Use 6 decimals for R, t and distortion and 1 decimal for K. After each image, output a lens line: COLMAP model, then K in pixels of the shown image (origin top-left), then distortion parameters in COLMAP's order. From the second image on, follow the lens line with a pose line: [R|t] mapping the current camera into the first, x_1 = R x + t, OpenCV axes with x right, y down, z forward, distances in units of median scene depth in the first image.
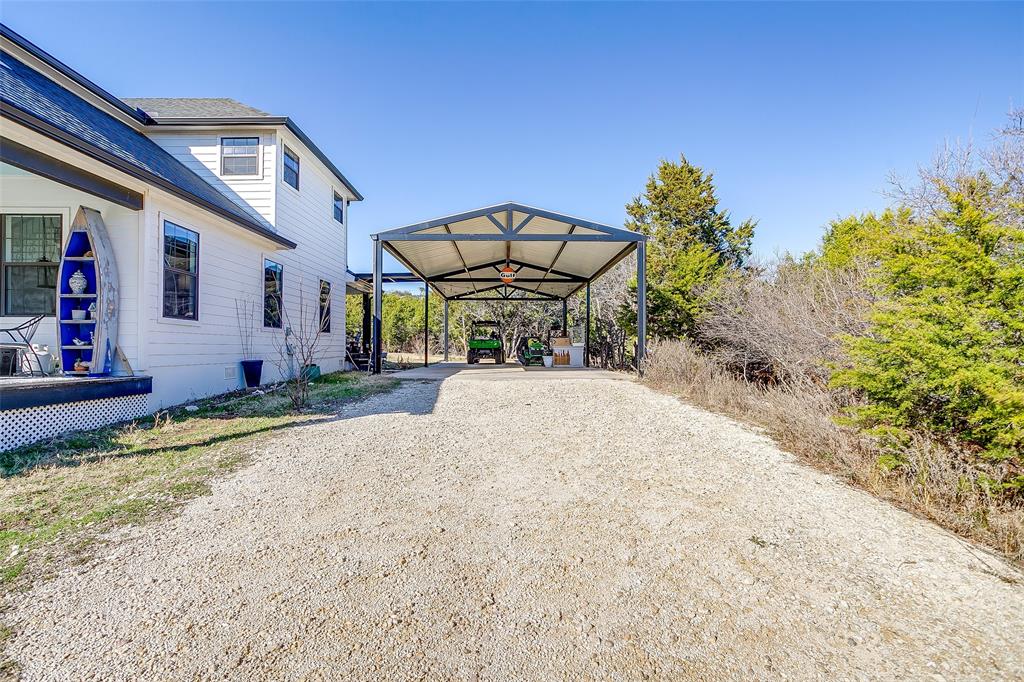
lens RADIAL K [[507.0, 0, 515.6], [0, 507.0, 346.1], [0, 0, 1]] dist [-0.021580, 0.004714]
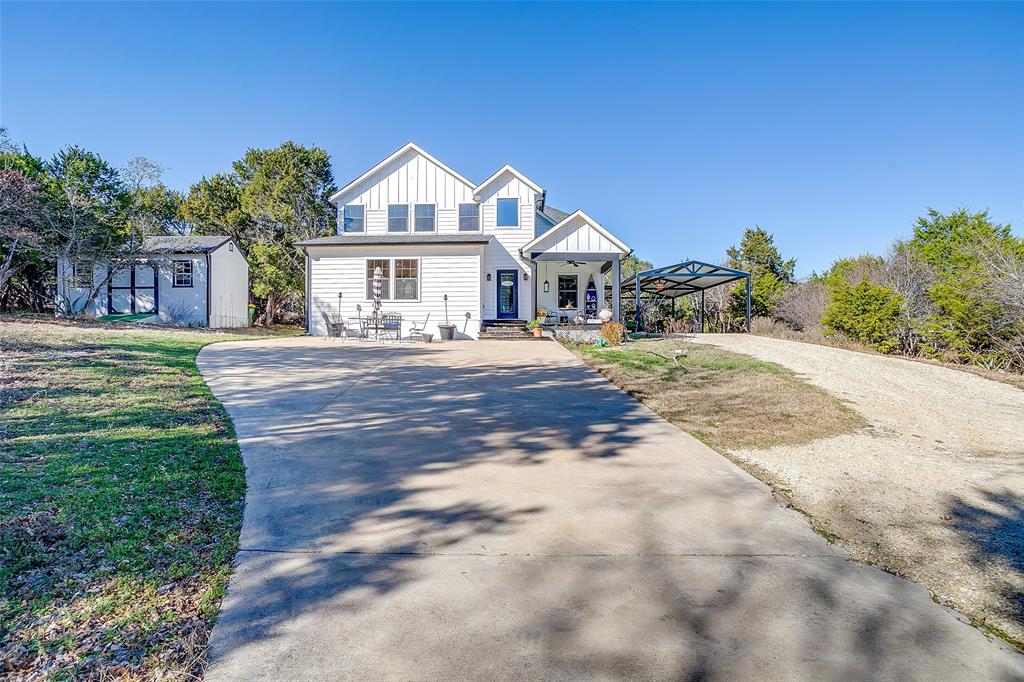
lens RADIAL K [[507.0, 0, 504.1], [0, 507.0, 341.7], [0, 0, 1]] dist [-0.021580, 0.004714]
pose [[0.997841, 0.001831, -0.065649, -0.508659], [-0.001459, 0.999983, 0.005706, 0.061703], [0.065659, -0.005598, 0.997826, -0.990789]]
